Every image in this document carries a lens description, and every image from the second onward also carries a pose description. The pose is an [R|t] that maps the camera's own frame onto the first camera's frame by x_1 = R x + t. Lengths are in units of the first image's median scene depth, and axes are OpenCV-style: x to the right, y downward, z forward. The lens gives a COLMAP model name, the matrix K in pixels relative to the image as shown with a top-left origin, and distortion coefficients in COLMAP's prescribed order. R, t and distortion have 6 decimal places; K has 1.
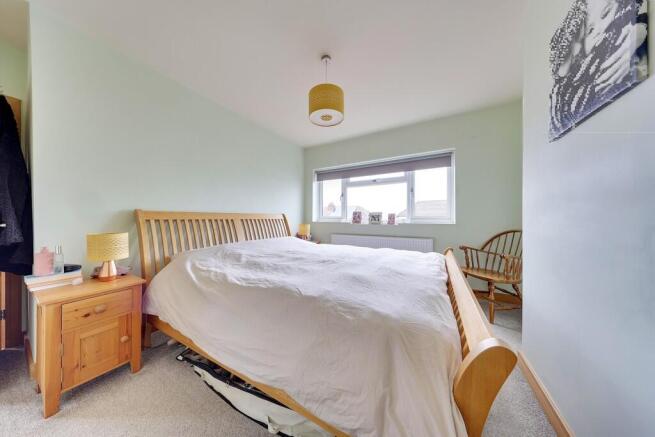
lens RADIAL K [[196.6, 0, 327.5], [0, 196.6, 218.5], [0, 0, 1]] dist [-0.000306, -0.000003]
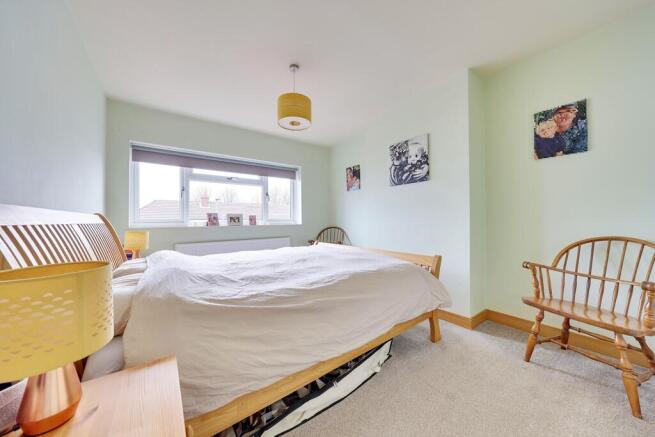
lens RADIAL K [[223.8, 0, 327.5], [0, 223.8, 218.5], [0, 0, 1]] dist [0.000211, 0.000014]
pose [[0.388270, -0.001325, 0.921545, -0.572837], [0.003293, 0.999995, 0.000051, -0.007219], [-0.921540, 0.003015, 0.388272, 0.197794]]
